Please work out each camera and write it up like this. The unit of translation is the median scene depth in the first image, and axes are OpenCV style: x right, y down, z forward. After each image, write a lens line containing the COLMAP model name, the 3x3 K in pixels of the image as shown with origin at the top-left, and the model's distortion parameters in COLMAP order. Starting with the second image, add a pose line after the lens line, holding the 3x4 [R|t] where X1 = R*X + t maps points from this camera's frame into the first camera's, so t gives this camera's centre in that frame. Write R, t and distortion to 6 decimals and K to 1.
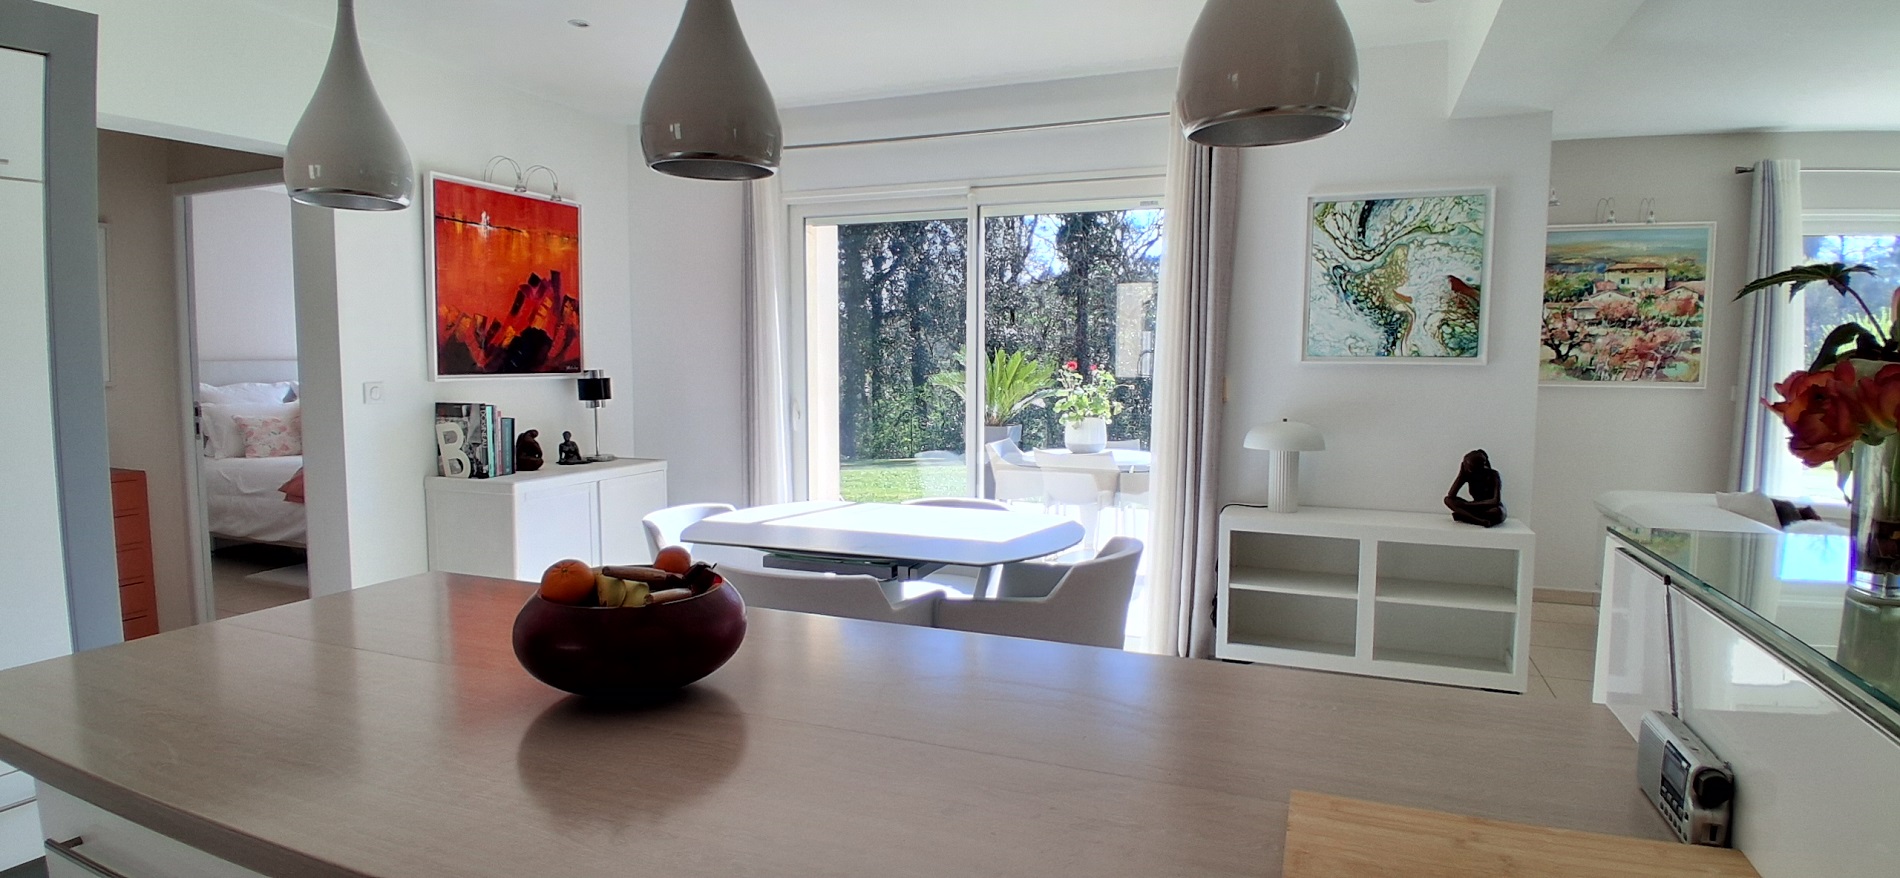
lens RADIAL K [[953.1, 0, 947.9], [0, 953.1, 444.7], [0, 0, 1]] dist [-0.018713, -0.032783]
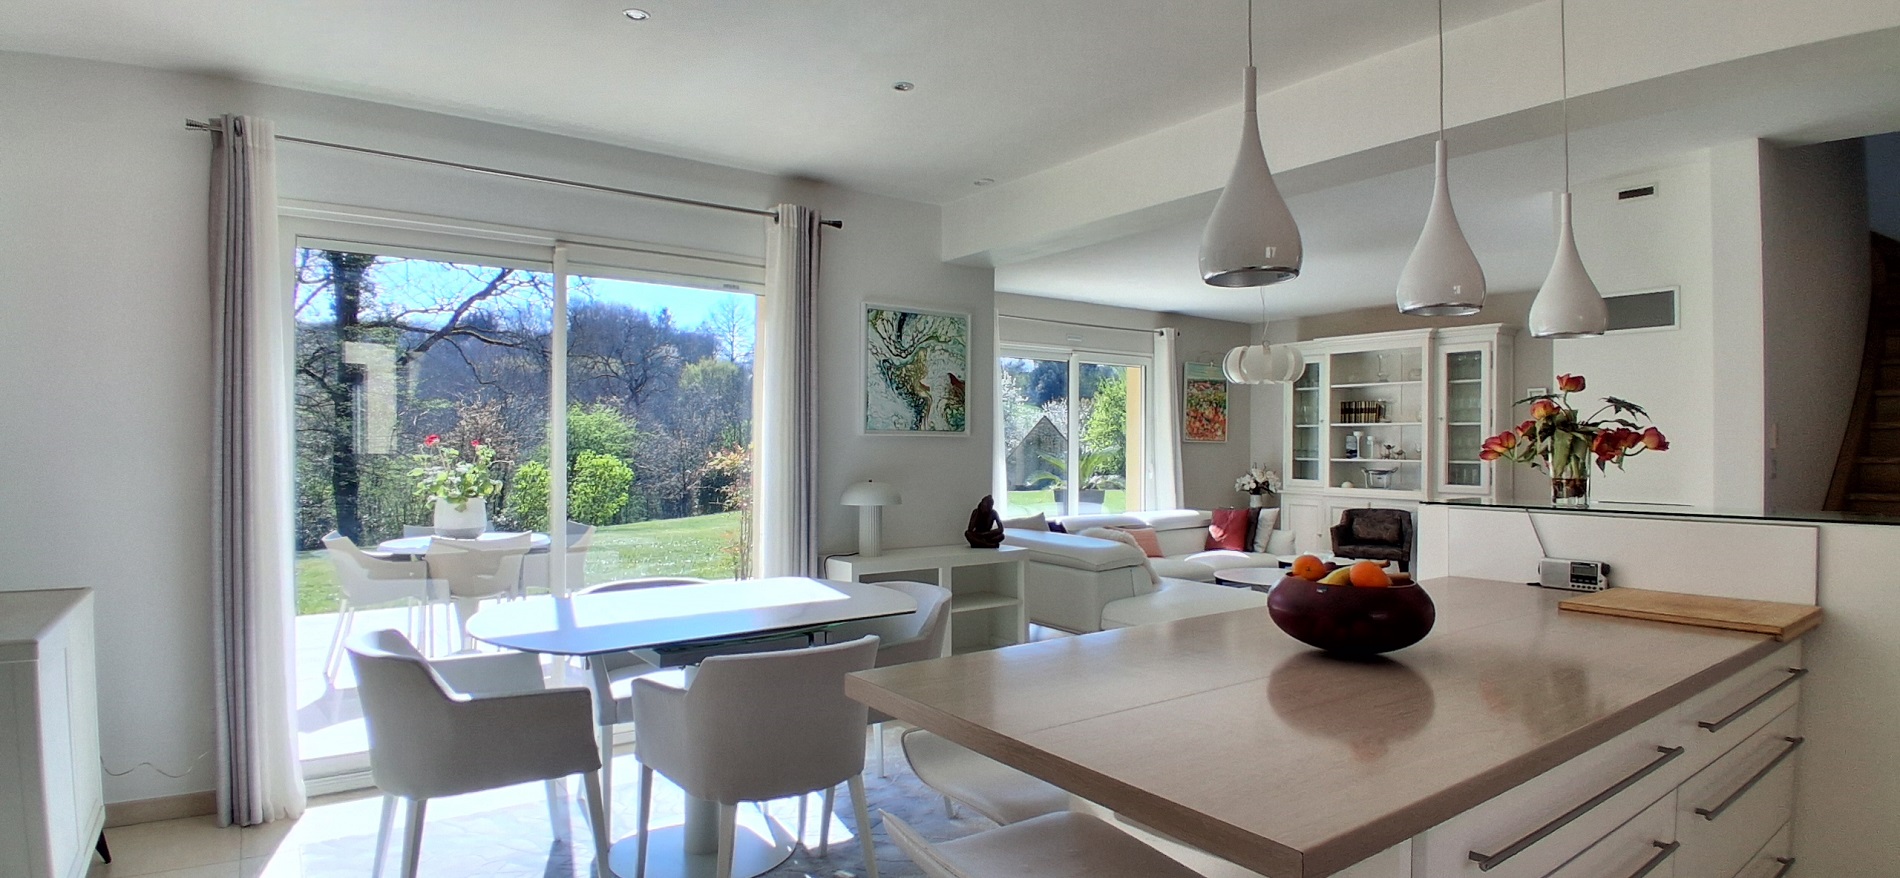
lens RADIAL K [[953.1, 0, 961.8], [0, 953.1, 446.2], [0, 0, 1]] dist [-0.018713, -0.032783]
pose [[0.520045, -0.003204, 0.854133, -0.521732], [0.072537, 0.996546, -0.040426, -0.010220], [-0.851054, 0.082979, 0.518481, 0.206585]]
